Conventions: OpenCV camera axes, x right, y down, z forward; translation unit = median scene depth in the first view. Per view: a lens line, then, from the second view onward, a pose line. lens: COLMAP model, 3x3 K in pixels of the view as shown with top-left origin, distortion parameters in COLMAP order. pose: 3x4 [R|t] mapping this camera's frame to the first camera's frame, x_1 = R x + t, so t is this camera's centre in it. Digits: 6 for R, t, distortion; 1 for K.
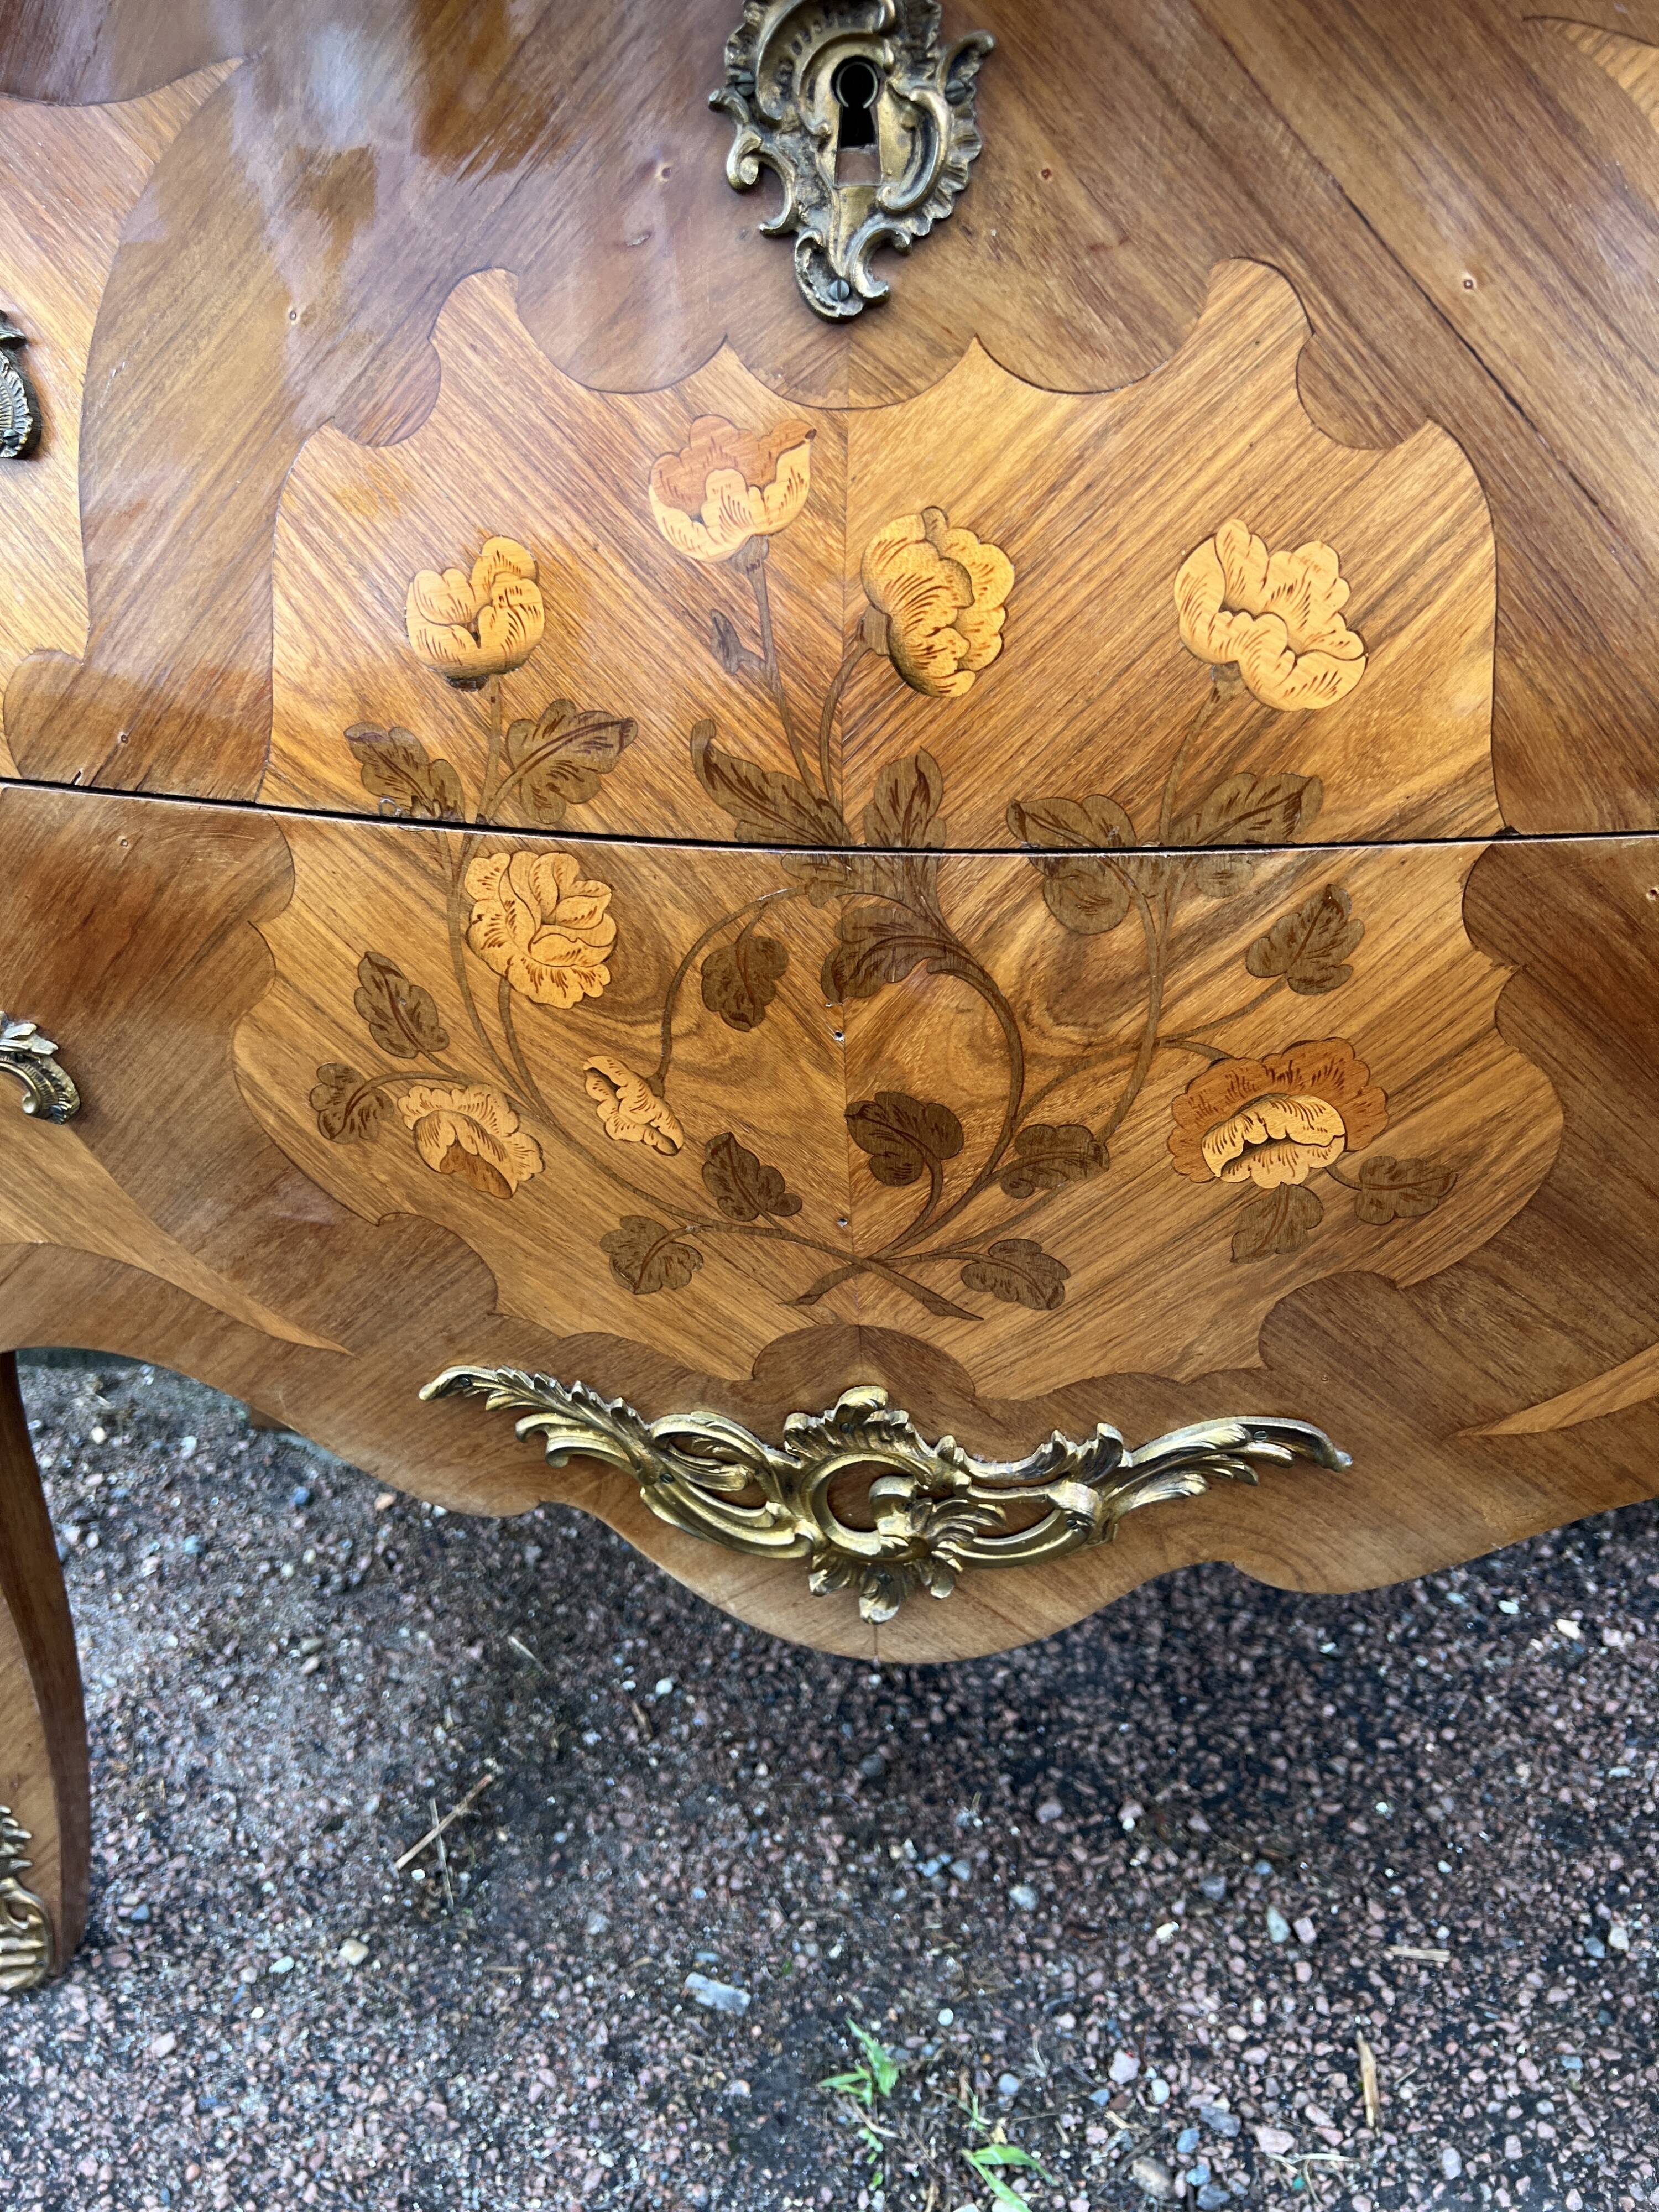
lens RADIAL K [[1692.7, 0, 810.7], [0, 1692.7, 1110.8], [0, 0, 1]] dist [0.040026, -0.055220]
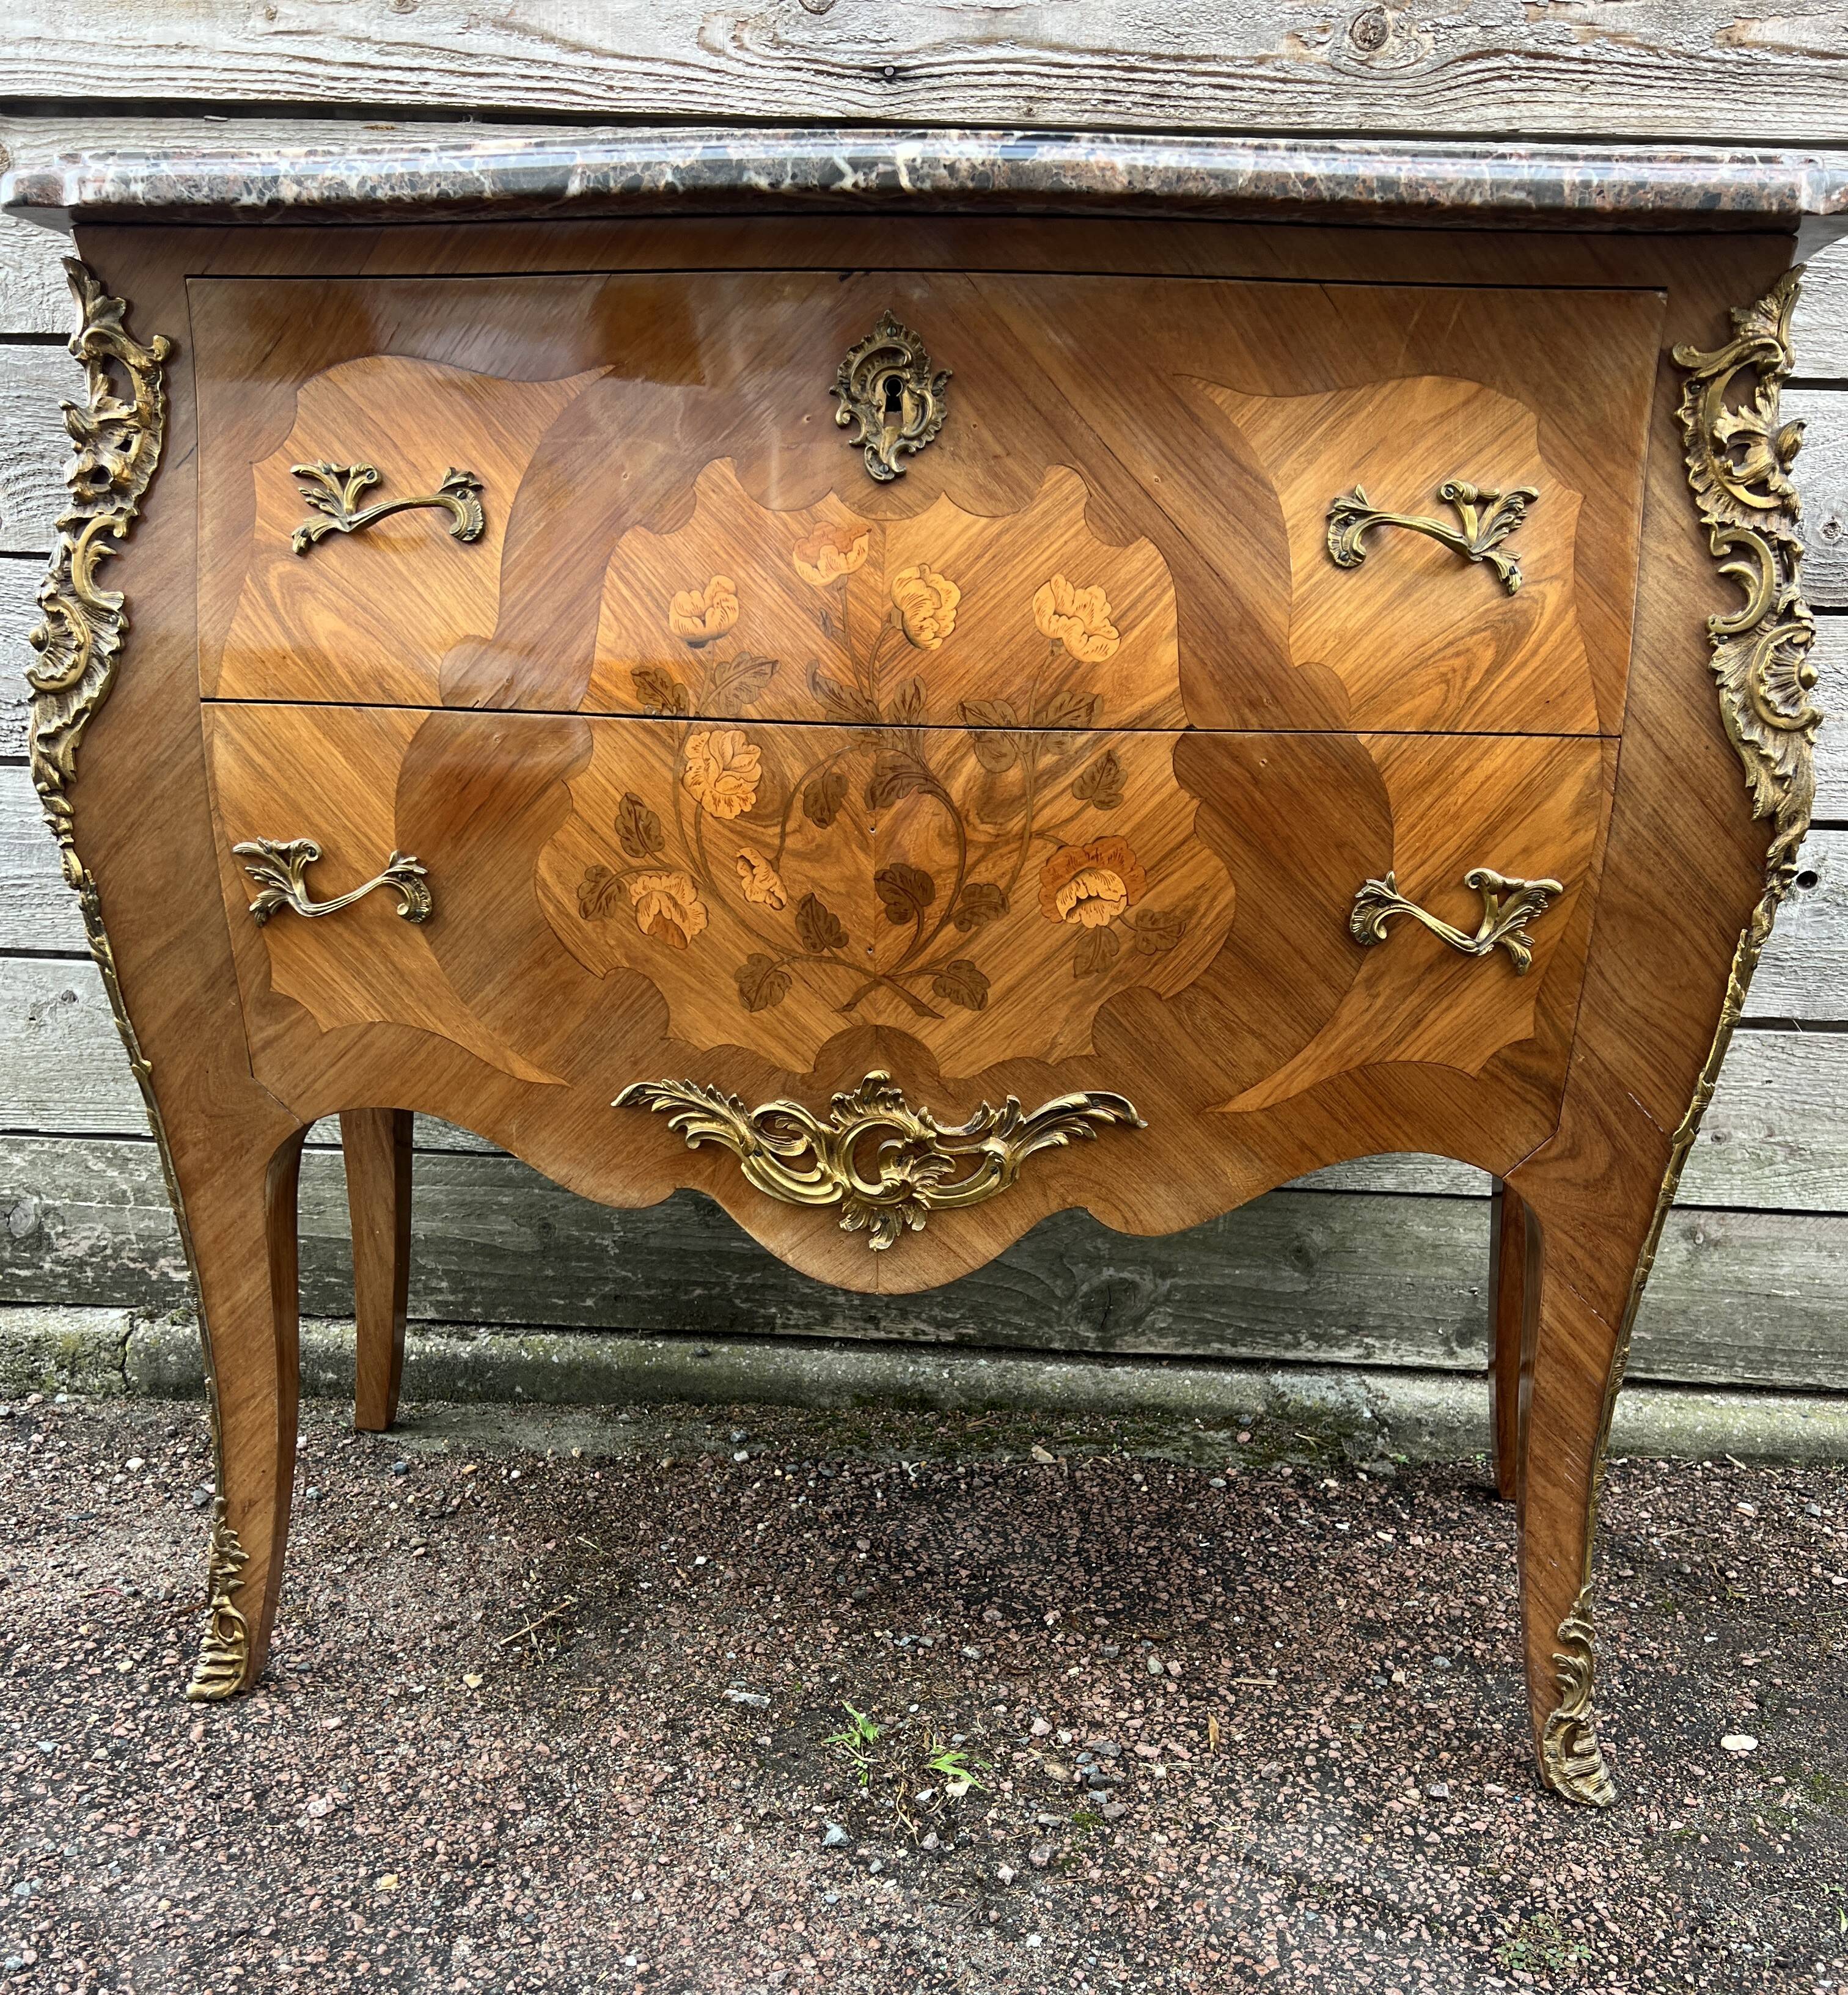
lens RADIAL K [[1873.2, 0, 899.5], [0, 1873.2, 1210.4], [0, 0, 1]] dist [0.037136, -0.030204]
pose [[0.997408, 0.030576, 0.065139, -0.043886], [-0.016199, 0.977407, -0.210743, 0.463415], [-0.070111, 0.209141, 0.975369, -0.568100]]
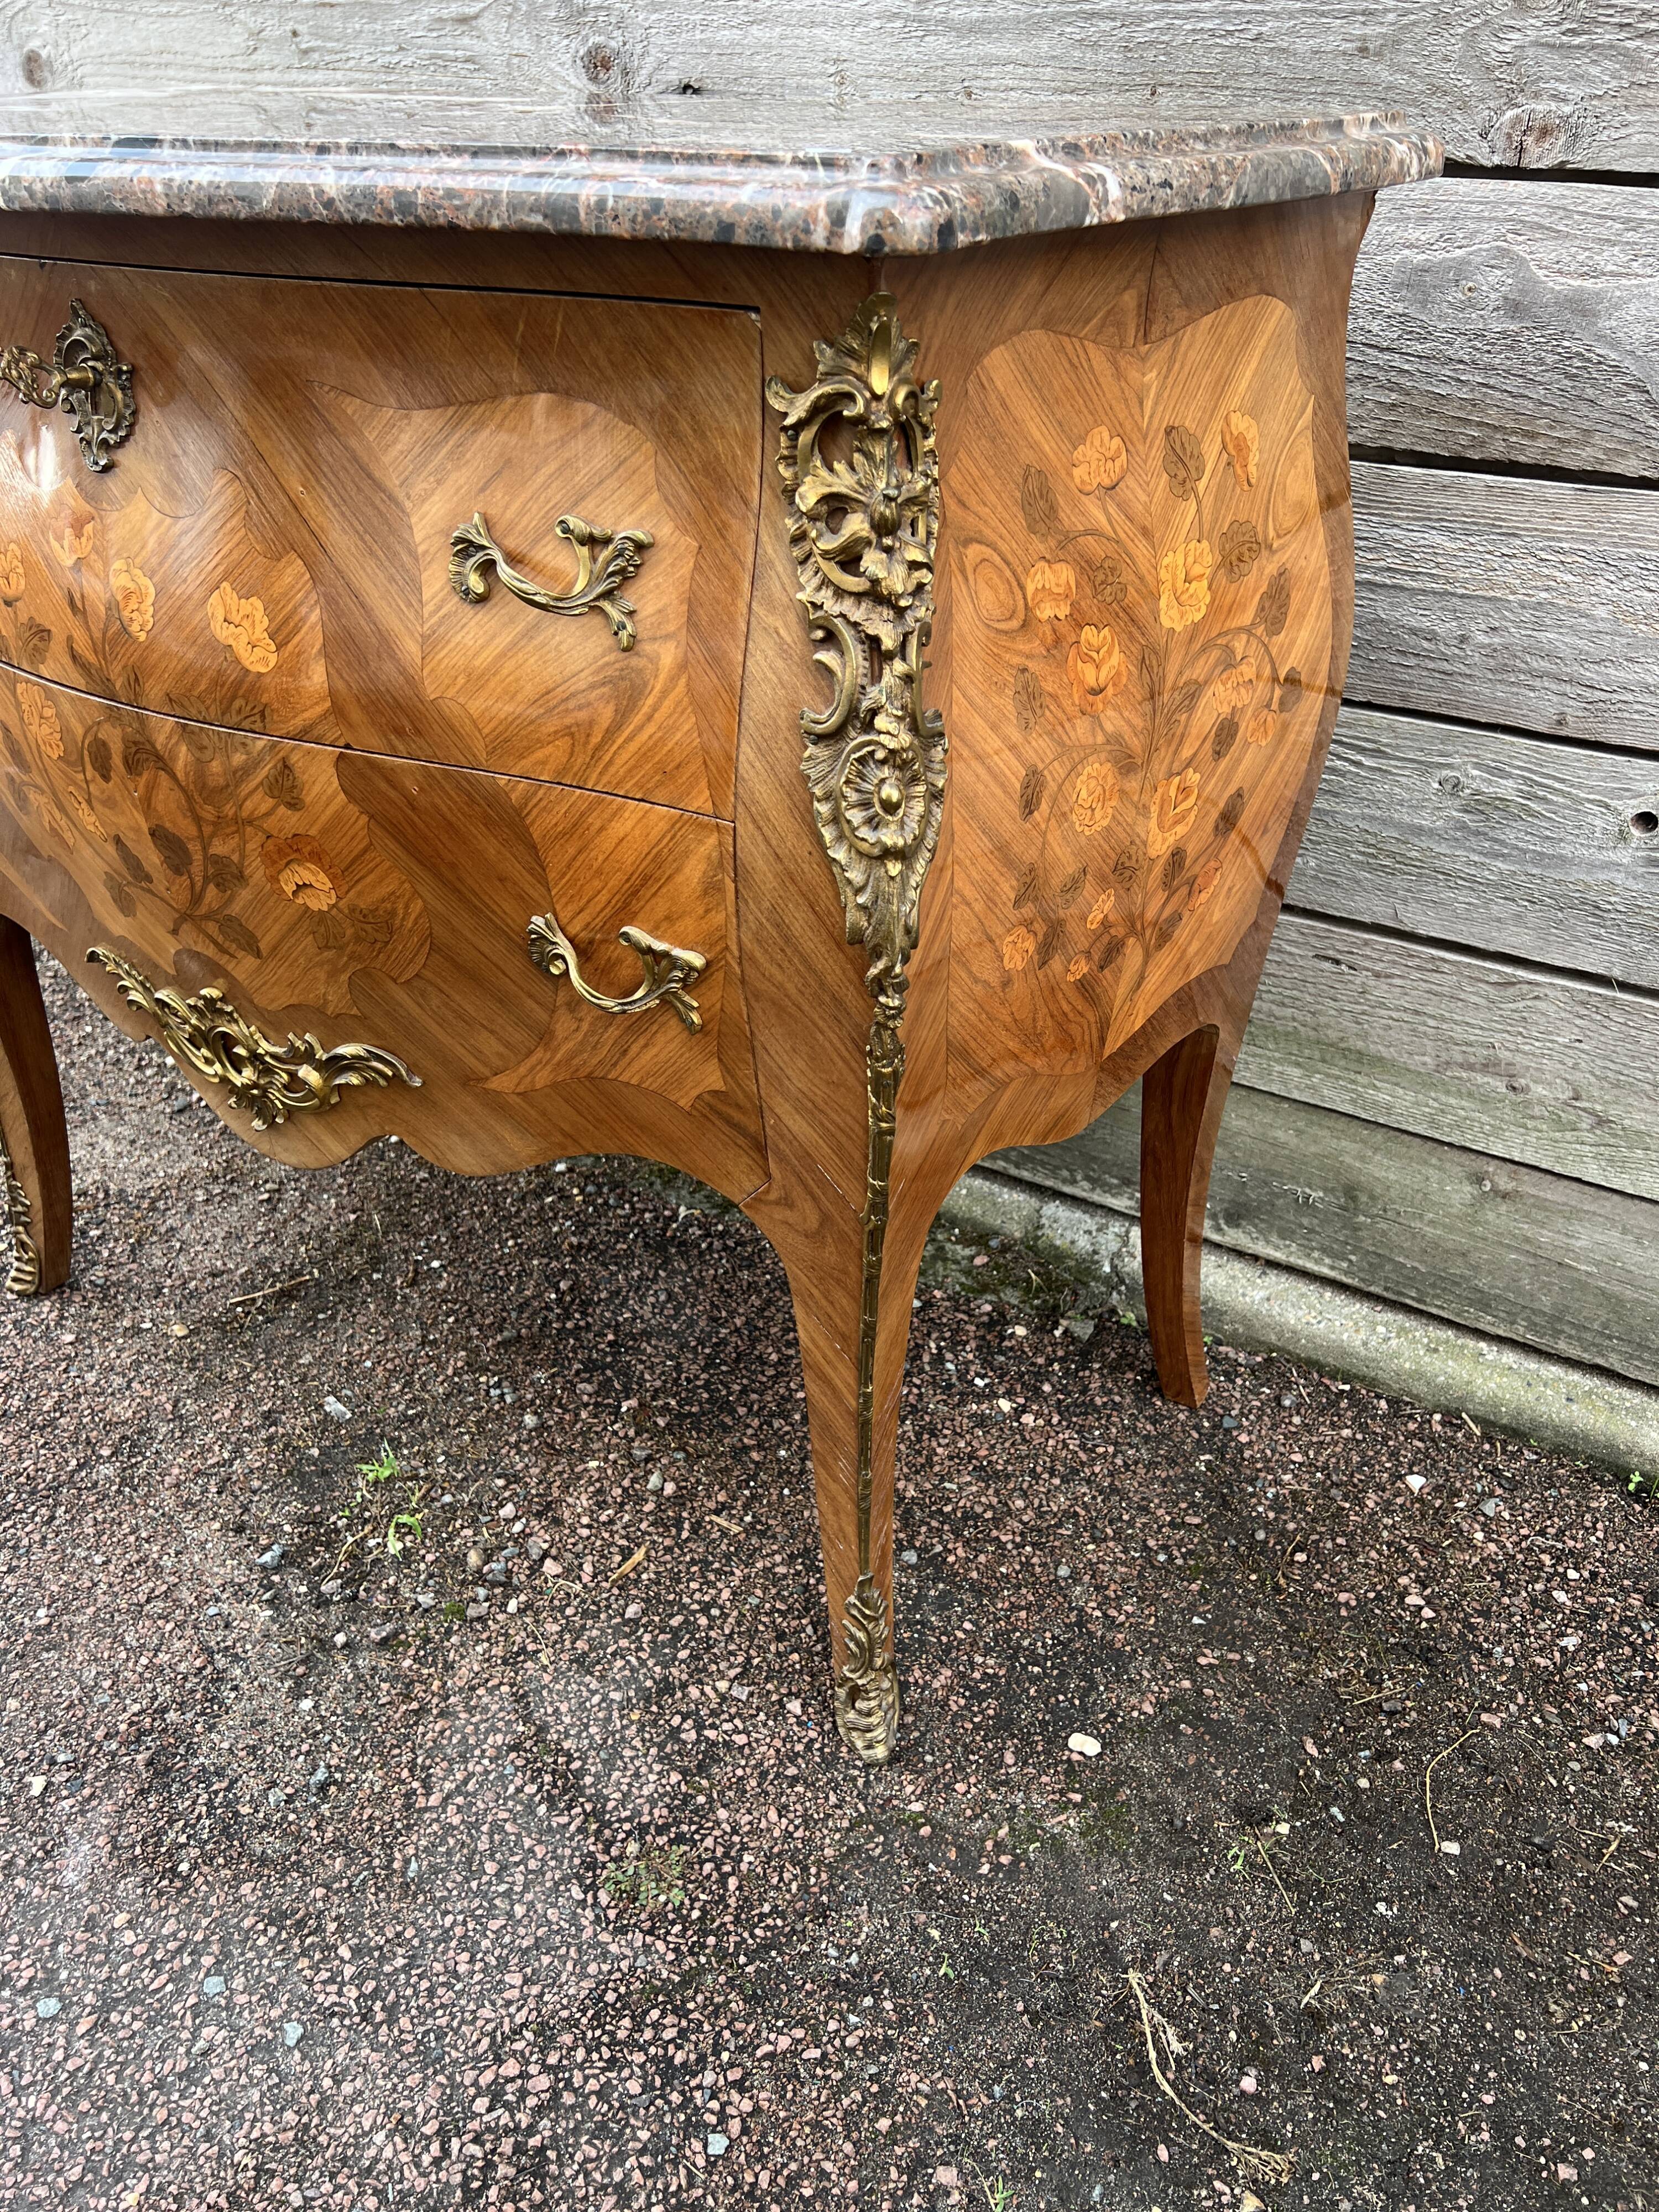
lens RADIAL K [[1680.3, 0, 833.2], [0, 1680.3, 1105.6], [0, 0, 1]] dist [0.039425, -0.042208]
pose [[0.912703, 0.240402, -0.330425, 0.883462], [-0.221886, 0.970601, 0.093272, -0.030394], [0.343134, -0.011813, 0.939212, -0.386432]]
